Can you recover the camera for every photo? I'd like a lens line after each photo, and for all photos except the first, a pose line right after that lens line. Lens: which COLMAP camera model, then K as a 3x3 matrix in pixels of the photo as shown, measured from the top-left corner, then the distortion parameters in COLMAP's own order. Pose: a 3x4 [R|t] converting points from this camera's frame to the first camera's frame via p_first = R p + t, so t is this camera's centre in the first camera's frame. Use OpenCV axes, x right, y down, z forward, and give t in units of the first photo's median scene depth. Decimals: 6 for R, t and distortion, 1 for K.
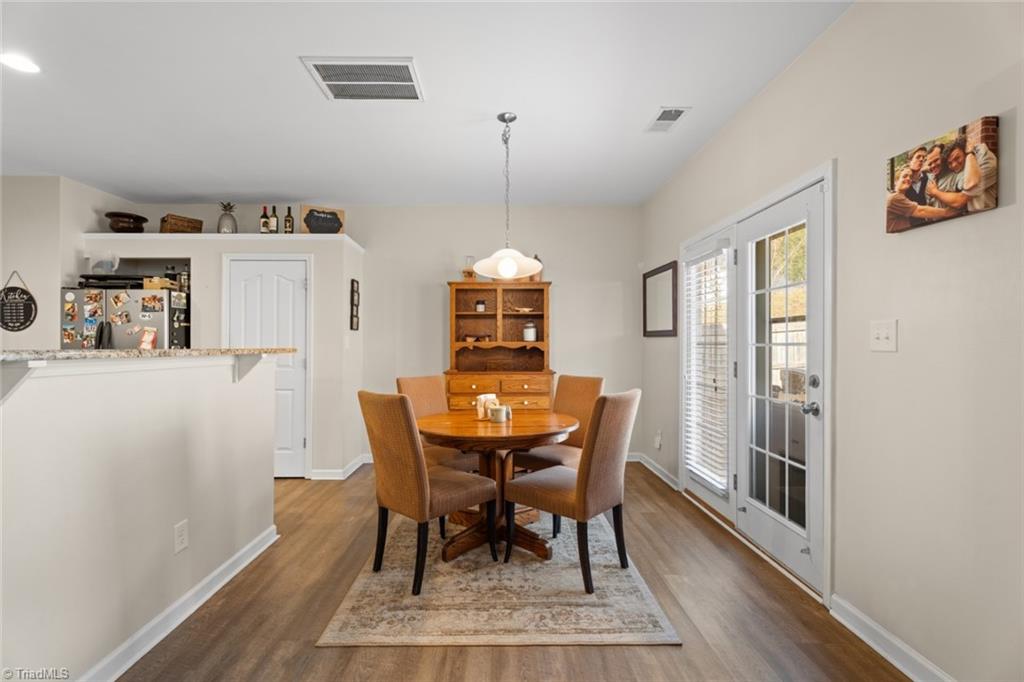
lens RADIAL K [[457.6, 0, 496.5], [0, 457.6, 342.1], [0, 0, 1]] dist [0.008121, -0.002004]
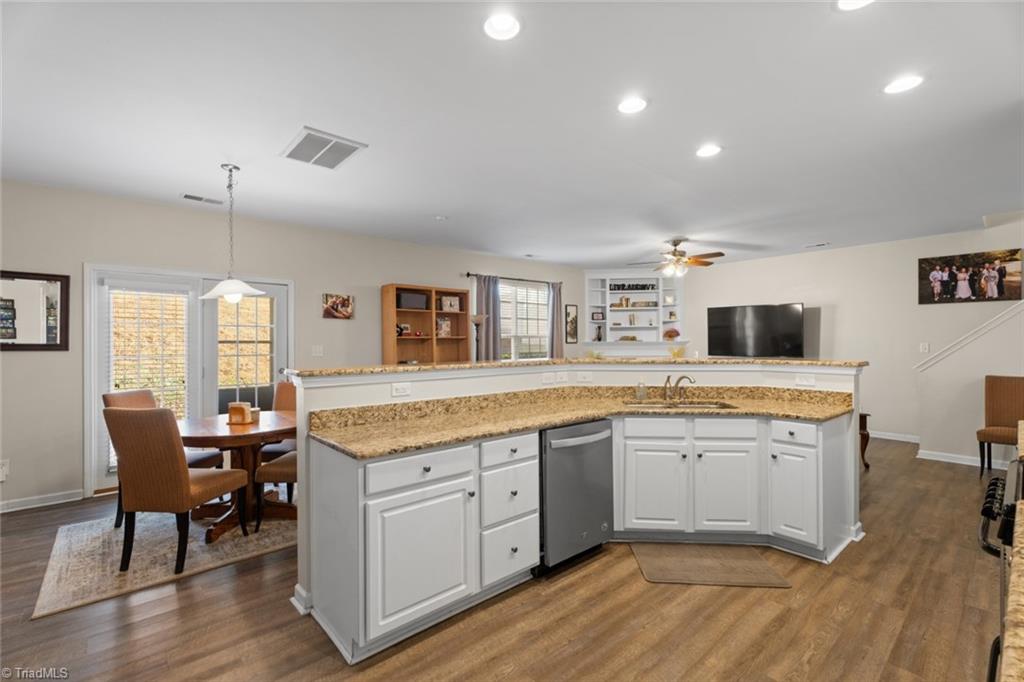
lens RADIAL K [[457.6, 0, 506.5], [0, 457.6, 339.0], [0, 0, 1]] dist [0.008121, -0.002004]
pose [[-0.656278, 0.010881, 0.754441, -0.987093], [0.003117, 0.999927, -0.011710, -0.022742], [-0.754513, -0.005333, -0.656264, 0.914264]]
